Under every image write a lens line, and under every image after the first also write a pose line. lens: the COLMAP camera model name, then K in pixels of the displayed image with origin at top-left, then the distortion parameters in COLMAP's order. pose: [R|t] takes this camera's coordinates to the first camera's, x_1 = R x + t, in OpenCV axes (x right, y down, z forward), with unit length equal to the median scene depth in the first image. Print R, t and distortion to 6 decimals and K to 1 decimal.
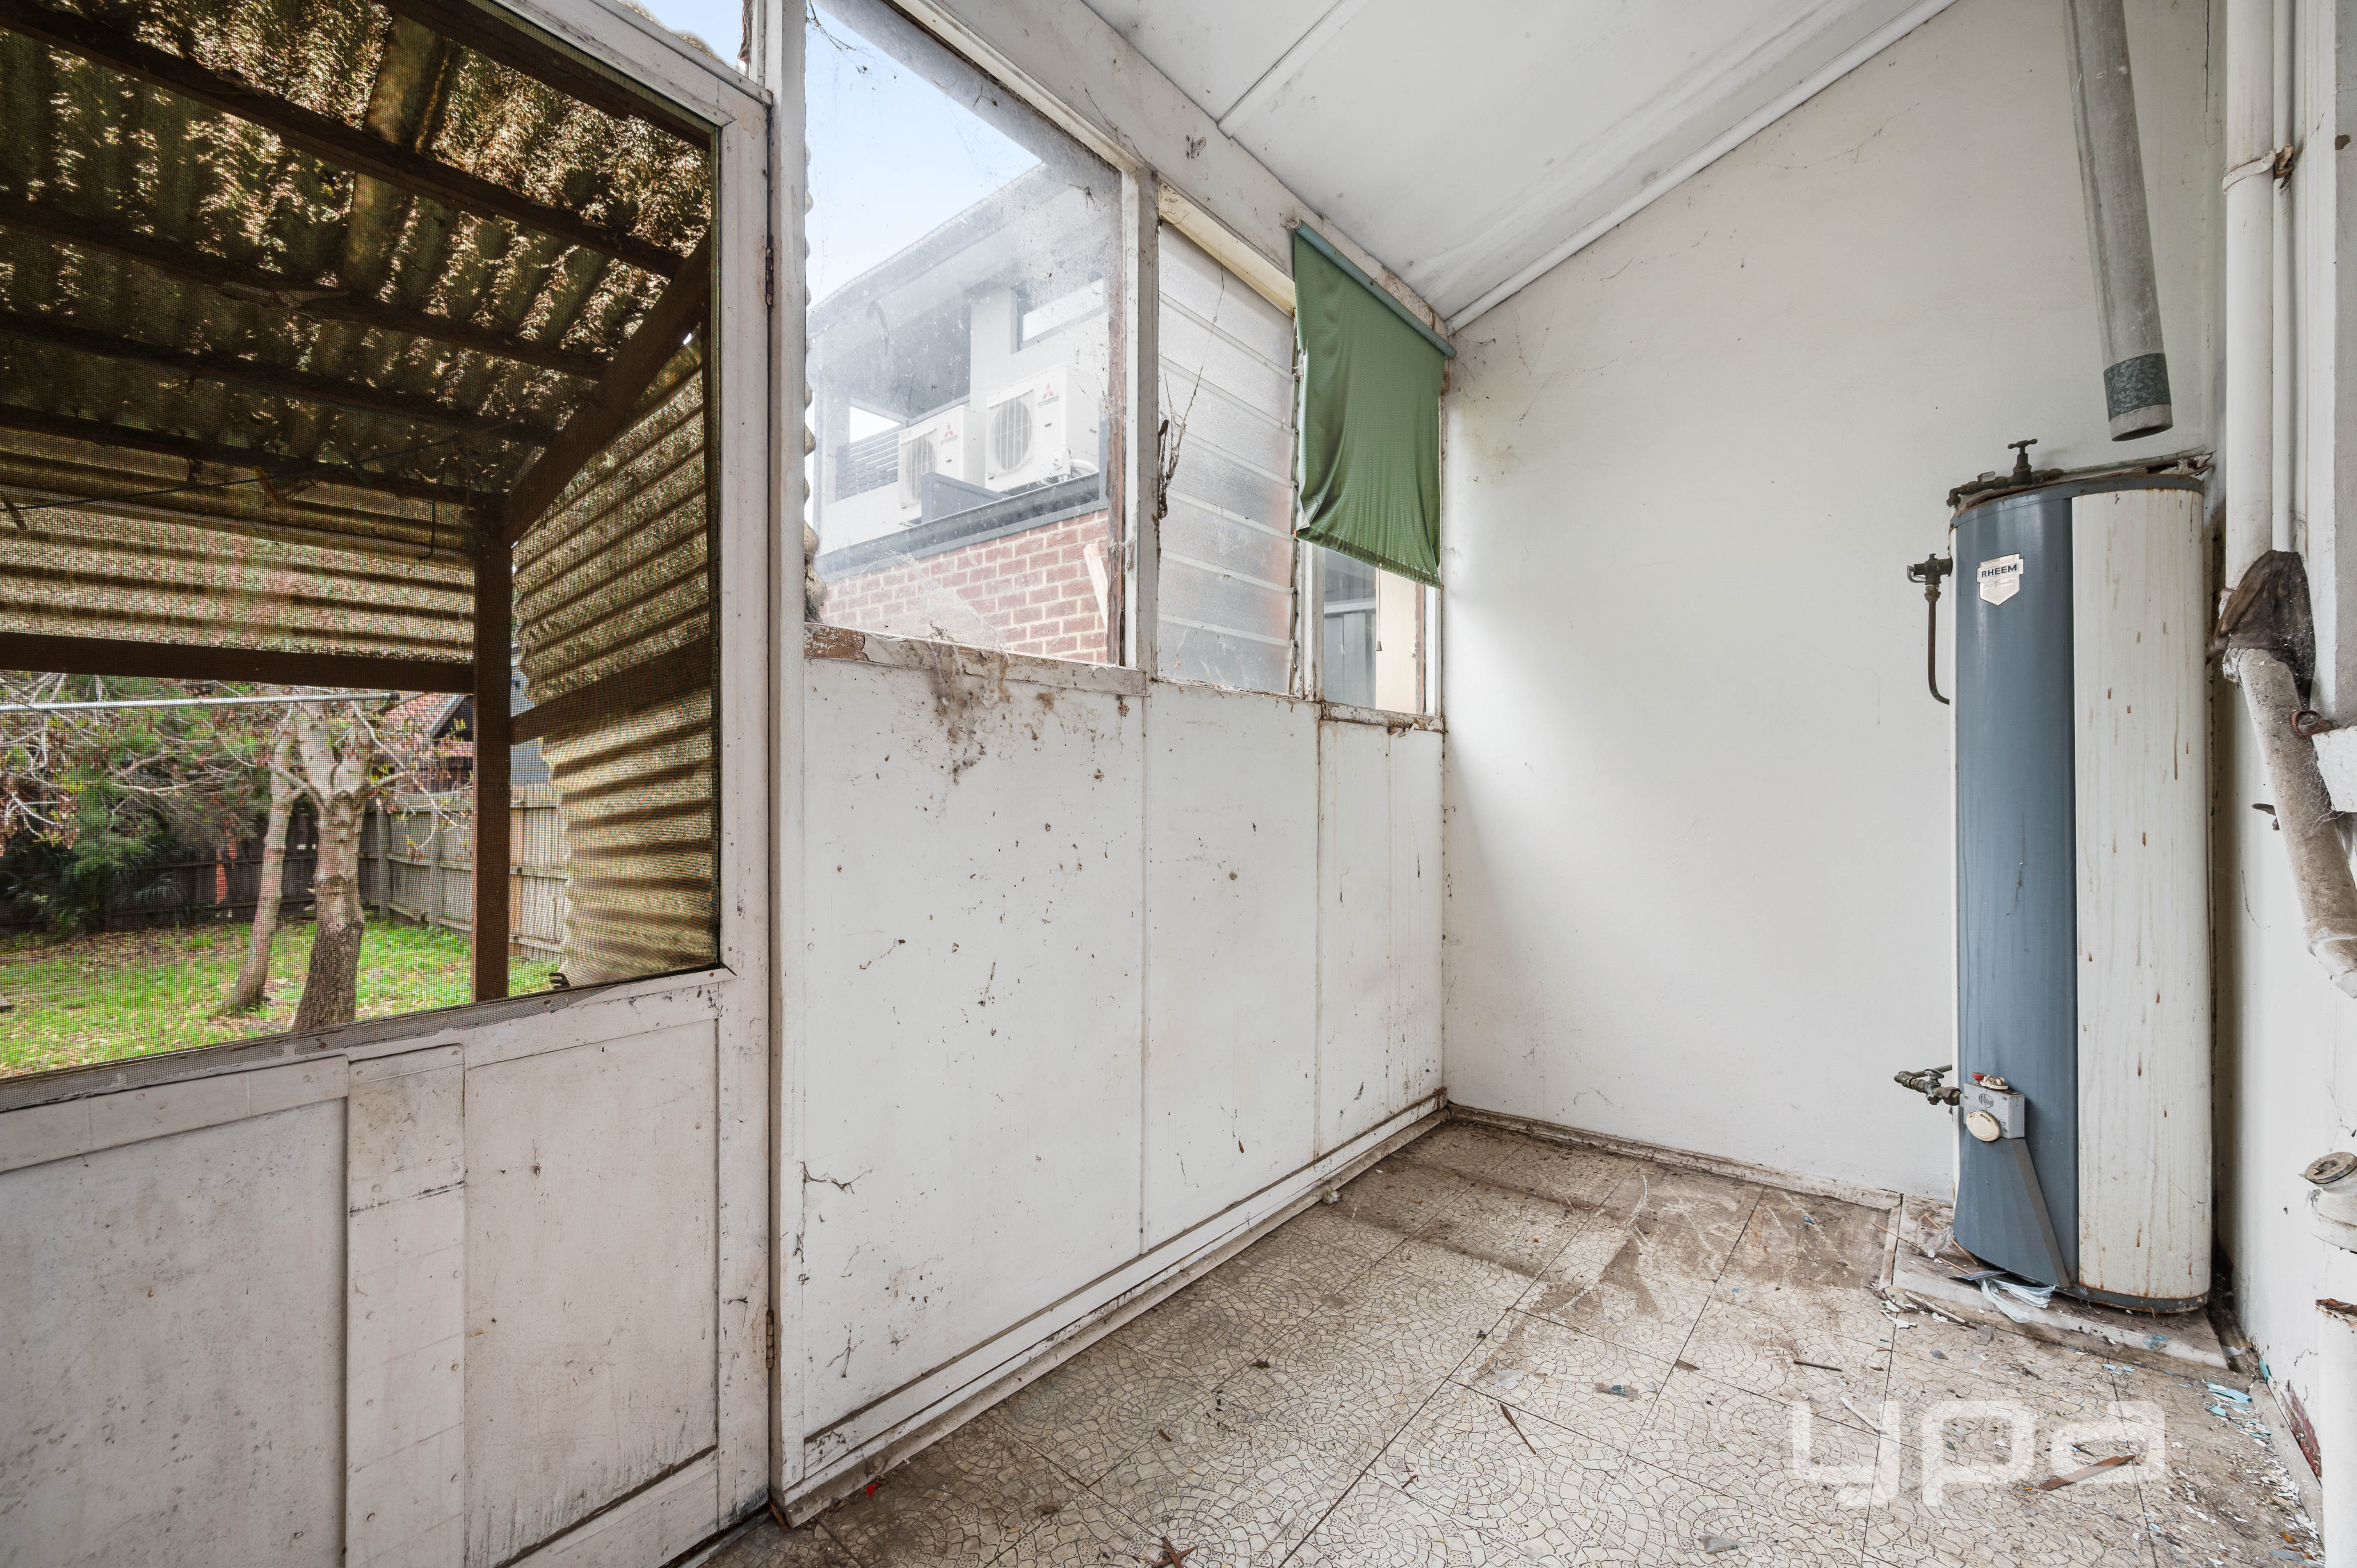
lens RADIAL K [[917.3, 0, 1172.5], [0, 917.3, 767.6], [0, 0, 1]] dist [-0.001027, -0.000143]
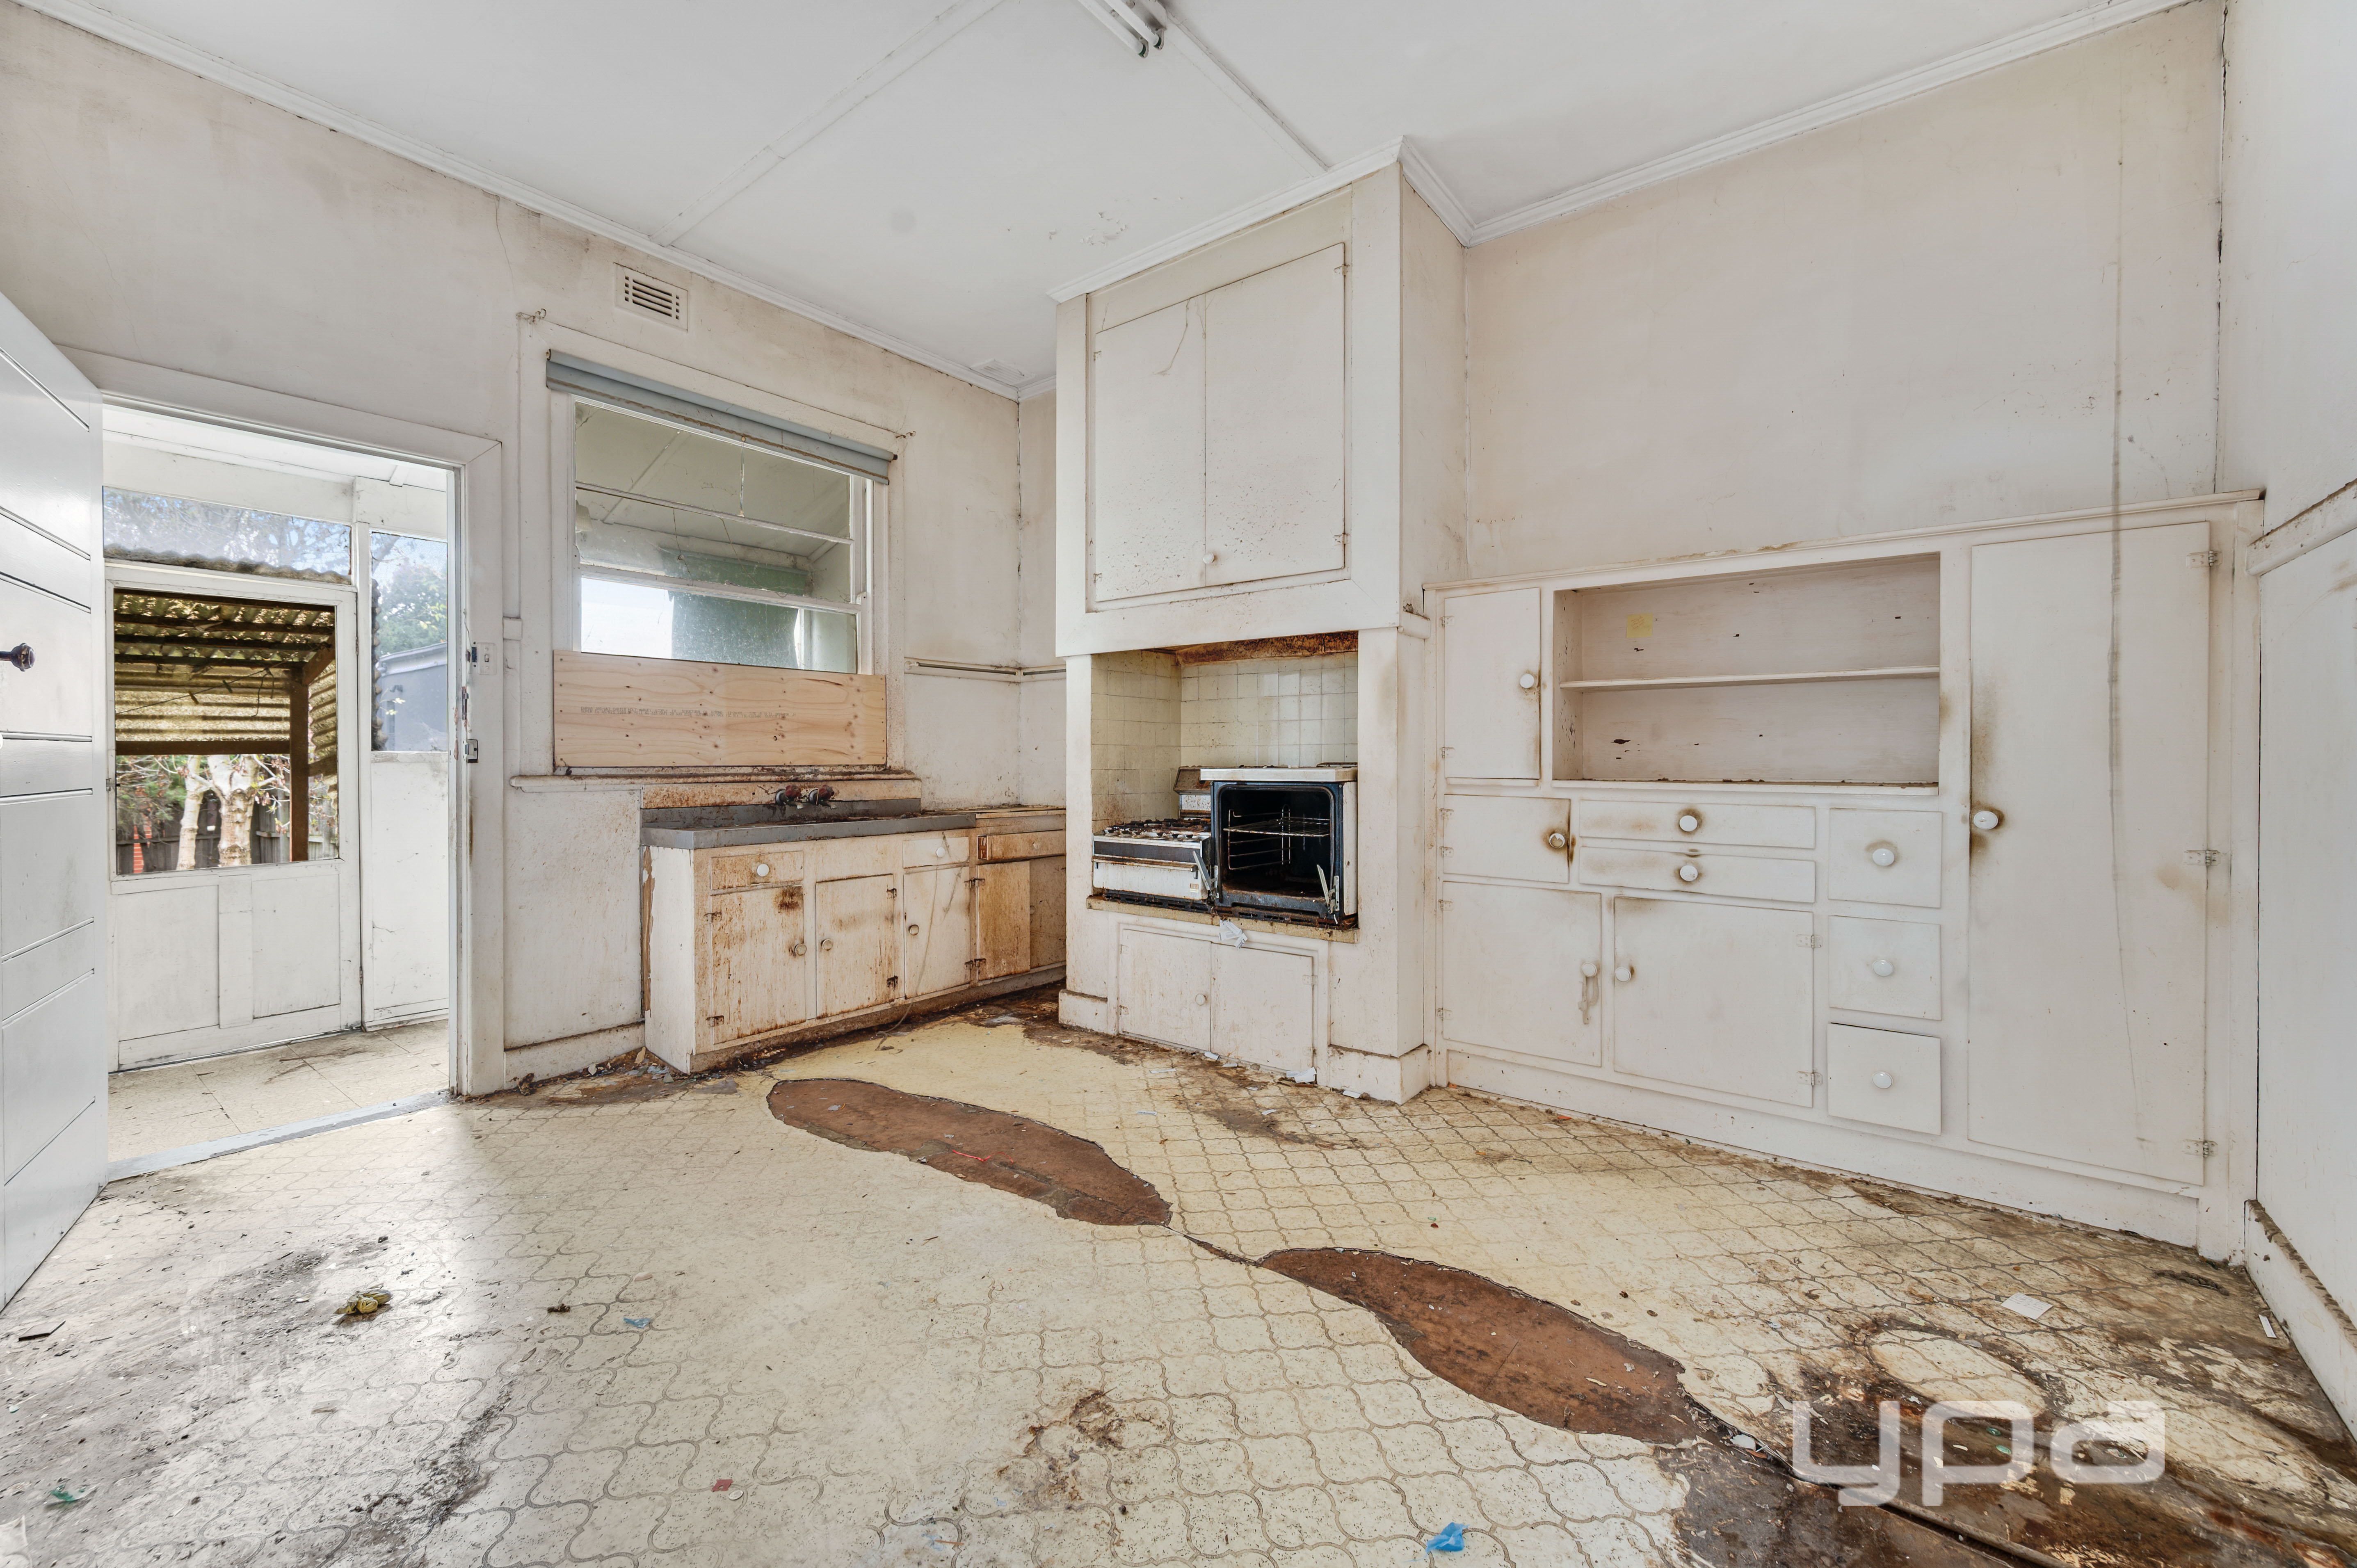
lens RADIAL K [[941.2, 0, 1190.2], [0, 941.2, 747.1], [0, 0, 1]] dist [-0.000242, 0.000069]
pose [[0.998968, -0.004646, 0.045173, 1.278824], [0.004312, 0.999963, 0.007471, -0.104808], [-0.045206, -0.007268, 0.998951, -1.335384]]
